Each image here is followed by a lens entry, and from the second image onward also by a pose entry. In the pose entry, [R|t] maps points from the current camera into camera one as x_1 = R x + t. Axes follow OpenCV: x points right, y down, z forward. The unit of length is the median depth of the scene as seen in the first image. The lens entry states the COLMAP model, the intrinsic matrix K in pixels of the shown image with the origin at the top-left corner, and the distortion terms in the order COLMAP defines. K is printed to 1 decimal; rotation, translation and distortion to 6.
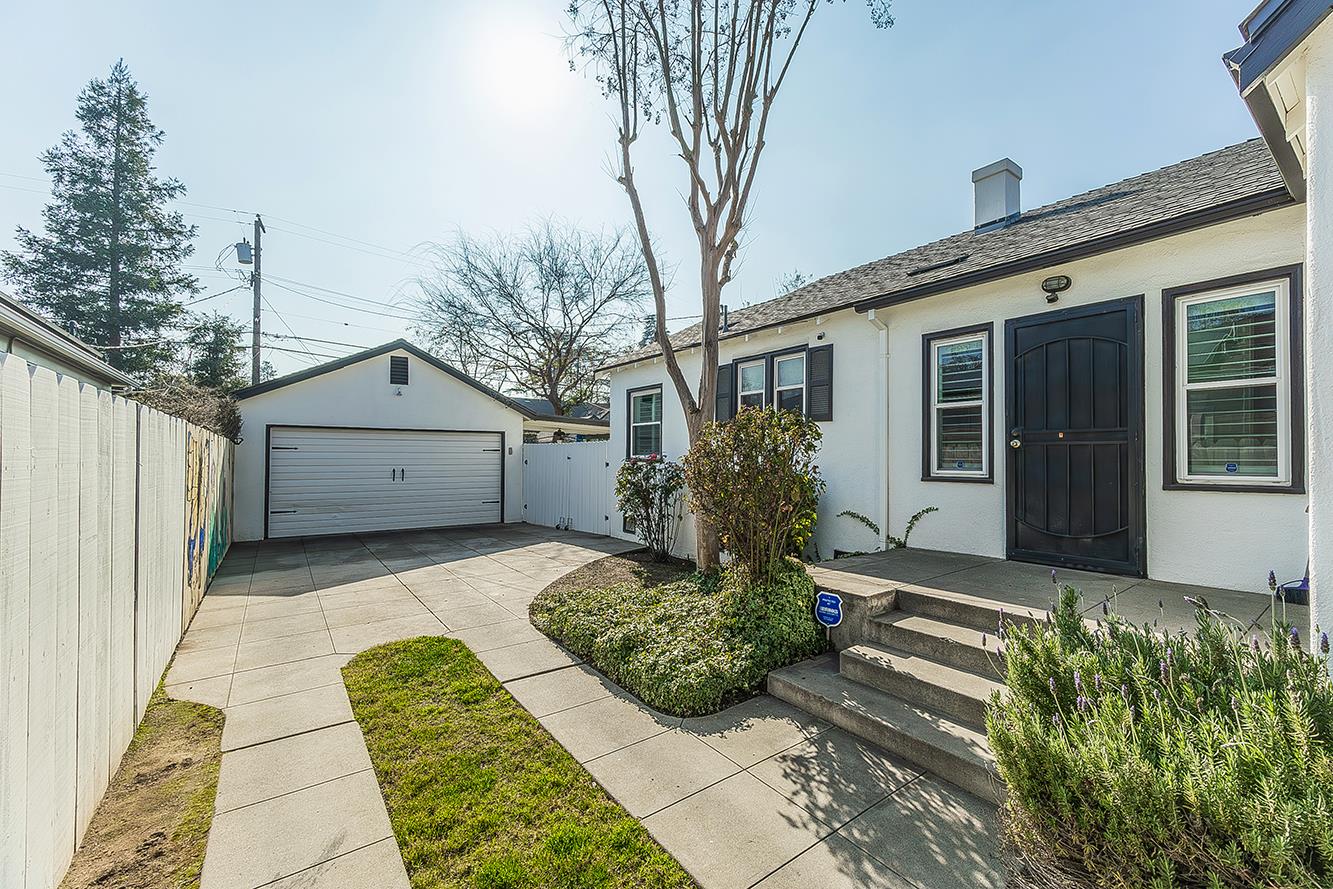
lens RADIAL K [[561.8, 0, 710.3], [0, 561.8, 455.1], [0, 0, 1]] dist [0.007982, 0.000049]
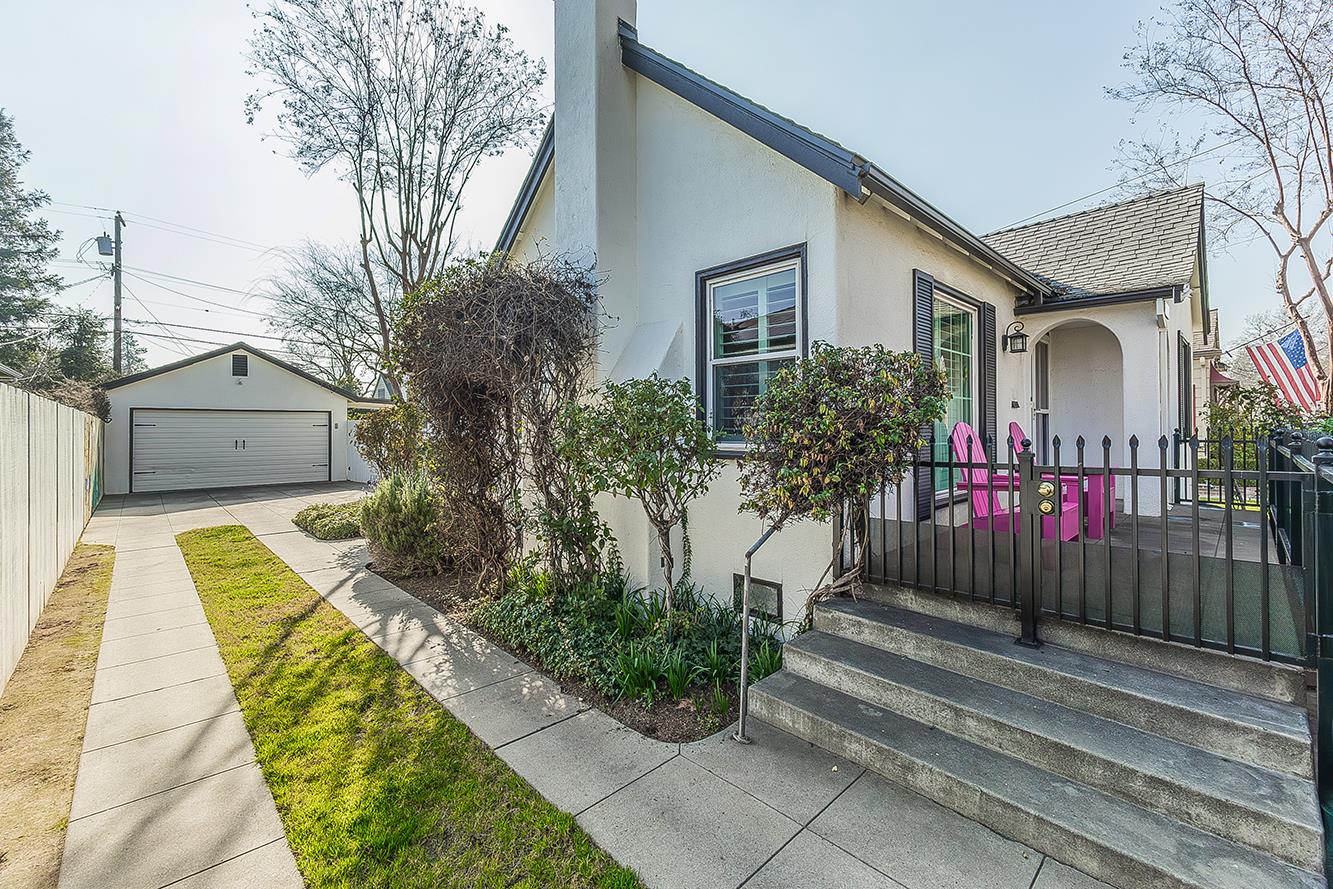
lens RADIAL K [[561.8, 0, 667.6], [0, 561.8, 426.5], [0, 0, 1]] dist [0.007982, 0.000049]
pose [[0.995191, -0.005632, 0.097790, 0.218258], [0.005674, 0.999984, -0.000149, -0.001066], [-0.097788, 0.000703, 0.995207, -0.286933]]
